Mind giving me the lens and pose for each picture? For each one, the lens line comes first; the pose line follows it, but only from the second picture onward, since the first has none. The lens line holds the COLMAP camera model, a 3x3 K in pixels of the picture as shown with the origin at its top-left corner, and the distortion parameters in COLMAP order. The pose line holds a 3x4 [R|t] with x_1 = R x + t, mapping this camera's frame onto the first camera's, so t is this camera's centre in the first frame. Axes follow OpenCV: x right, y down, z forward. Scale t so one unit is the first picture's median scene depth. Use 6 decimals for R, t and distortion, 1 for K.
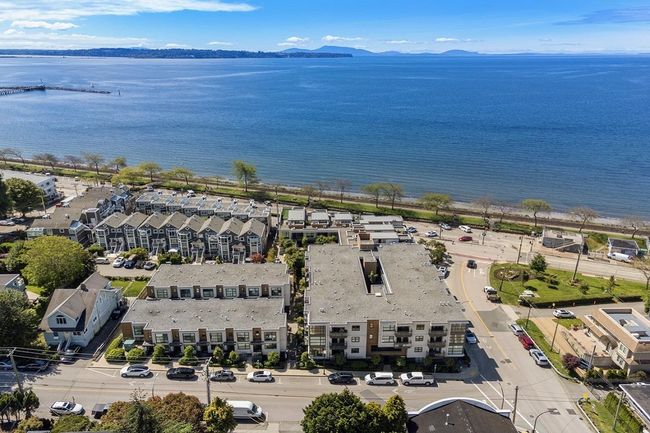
lens RADIAL K [[482.6, 0, 323.4], [0, 482.6, 237.0], [0, 0, 1]] dist [0.011995, 0.008181]
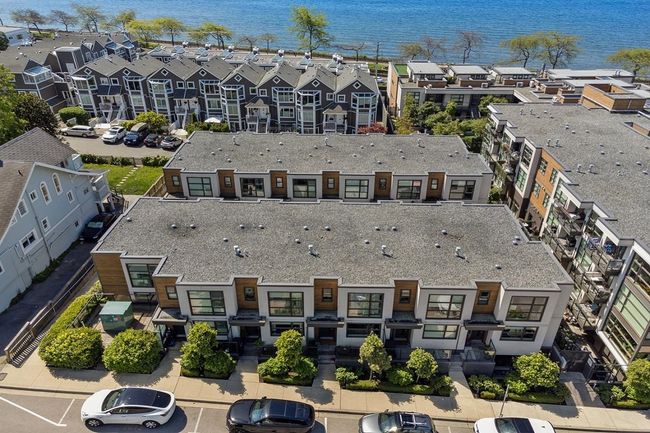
lens RADIAL K [[469.7, 0, 326.5], [0, 469.7, 261.2], [0, 0, 1]] dist [0.028984, 0.004827]
pose [[0.998695, 0.031024, -0.040558, -0.199618], [-0.022126, 0.978754, 0.203841, 0.093601], [0.046020, -0.202677, 0.978164, 0.576444]]
